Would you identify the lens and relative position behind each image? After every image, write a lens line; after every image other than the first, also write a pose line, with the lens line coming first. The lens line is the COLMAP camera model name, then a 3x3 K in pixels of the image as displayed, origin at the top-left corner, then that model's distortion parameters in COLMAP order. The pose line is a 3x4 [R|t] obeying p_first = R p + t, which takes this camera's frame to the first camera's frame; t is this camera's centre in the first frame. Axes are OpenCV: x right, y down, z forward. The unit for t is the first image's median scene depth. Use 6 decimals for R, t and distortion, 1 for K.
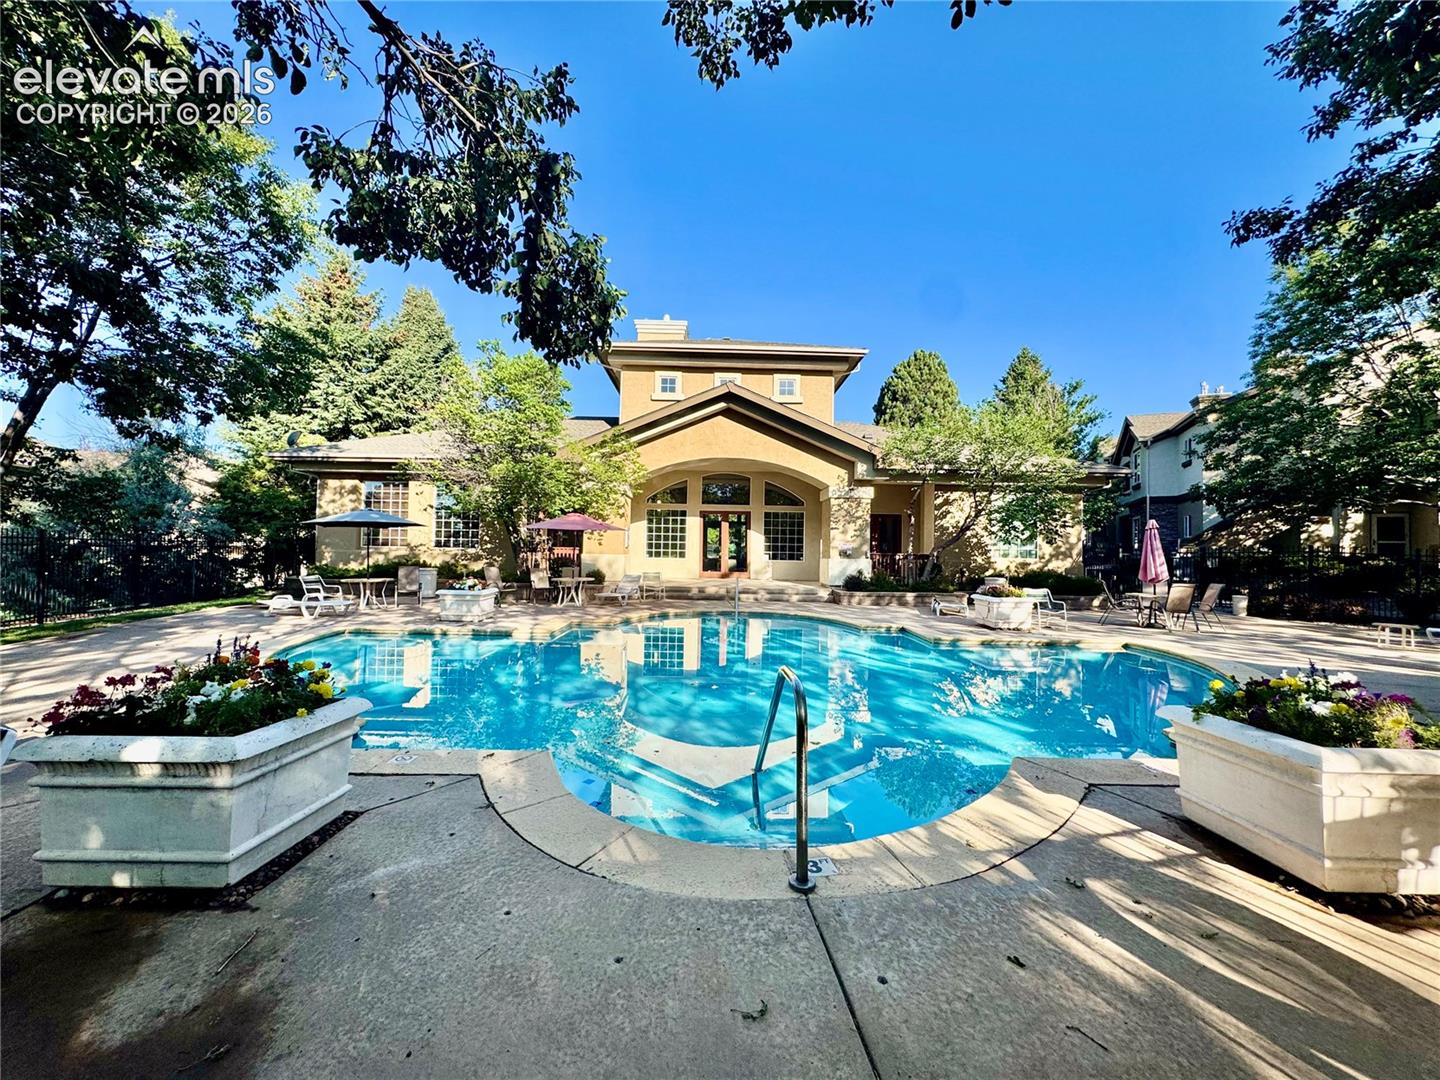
lens RADIAL K [[572.9, 0, 720.0], [0, 572.9, 540.0], [0, 0, 1]] dist [0.000546, 0.000030]
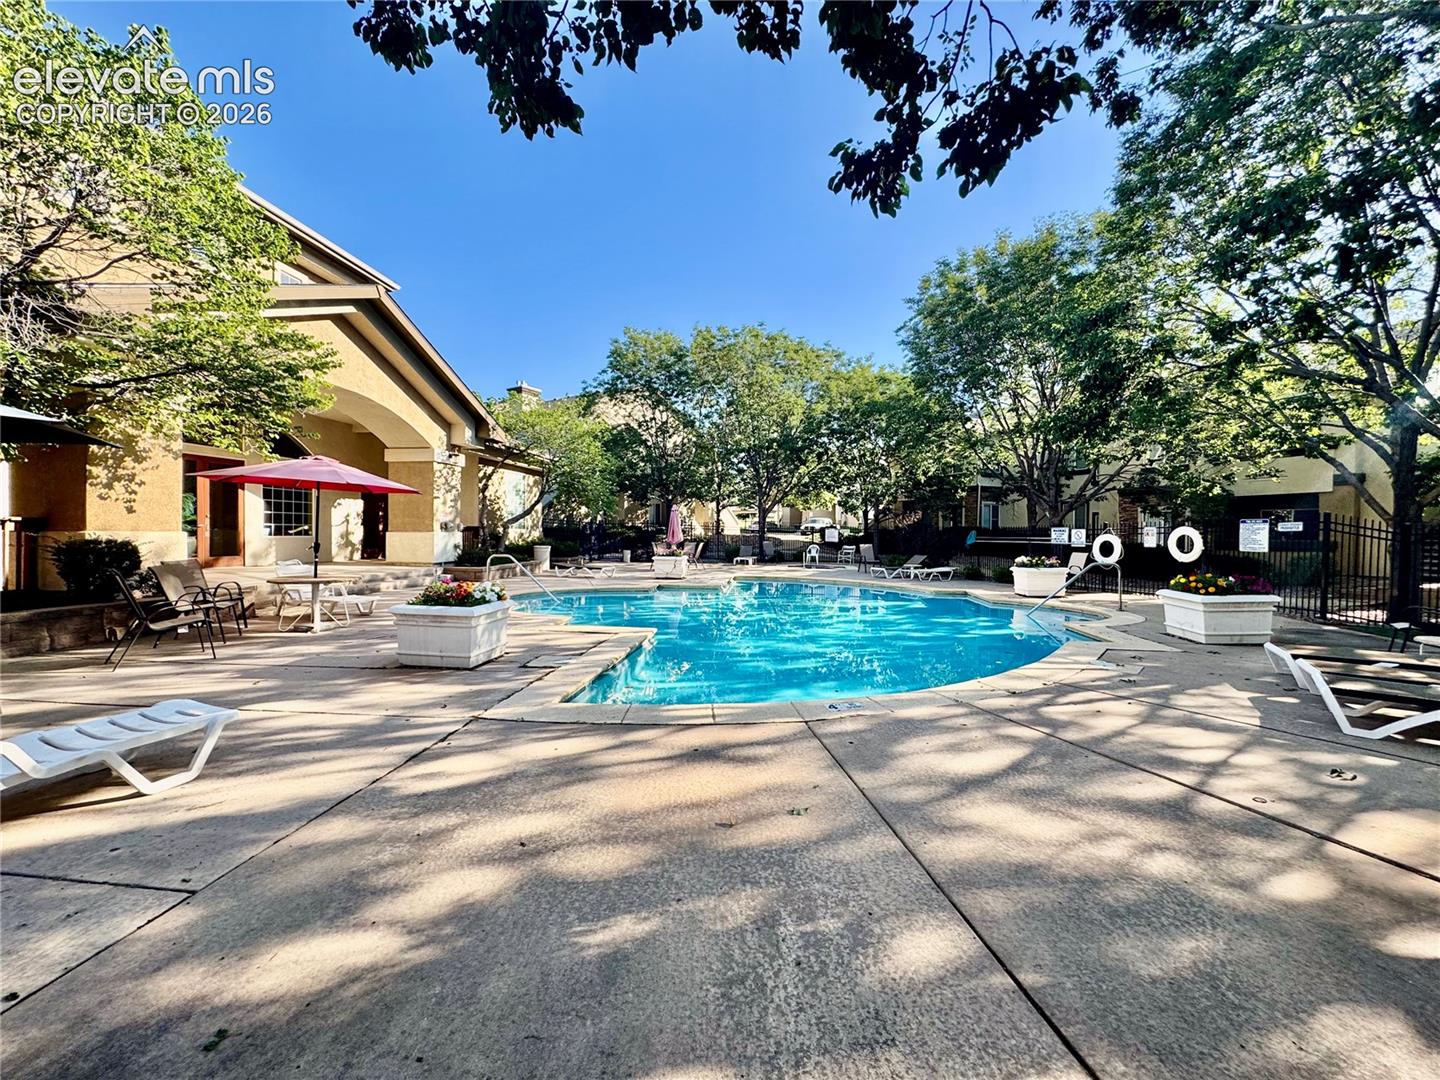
lens RADIAL K [[572.9, 0, 720.0], [0, 572.9, 540.0], [0, 0, 1]] dist [0.000546, 0.000030]
pose [[0.145304, -0.031745, 0.988878, -0.568658], [-0.027178, 0.998980, 0.036062, 0.001030], [-0.989014, -0.032116, 0.144293, 0.424481]]
